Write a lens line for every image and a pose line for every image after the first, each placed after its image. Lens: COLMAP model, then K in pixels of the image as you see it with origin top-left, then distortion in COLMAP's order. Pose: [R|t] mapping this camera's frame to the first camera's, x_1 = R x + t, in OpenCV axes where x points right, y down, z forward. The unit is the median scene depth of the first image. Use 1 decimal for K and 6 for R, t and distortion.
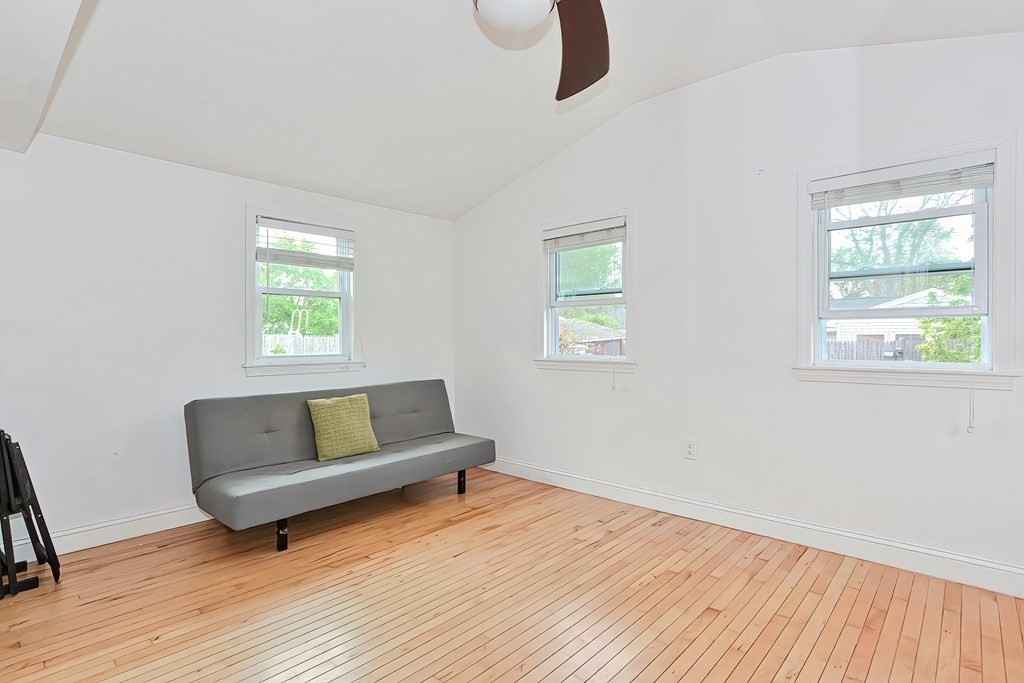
lens RADIAL K [[505.0, 0, 508.9], [0, 505.0, 342.7], [0, 0, 1]] dist [0.000052, 0.000266]
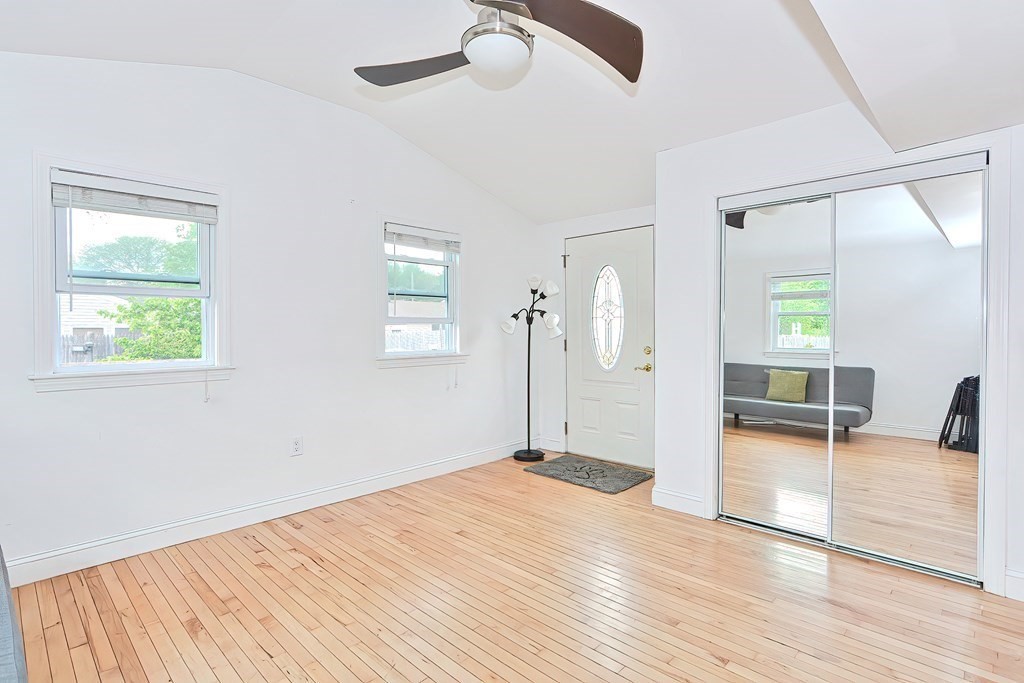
lens RADIAL K [[505.0, 0, 508.9], [0, 505.0, 342.7], [0, 0, 1]] dist [0.000052, 0.000266]
pose [[0.028282, -0.018230, 0.999434, -0.703028], [0.003336, 0.999830, 0.018143, -0.014759], [-0.999594, 0.002821, 0.028338, 0.591392]]
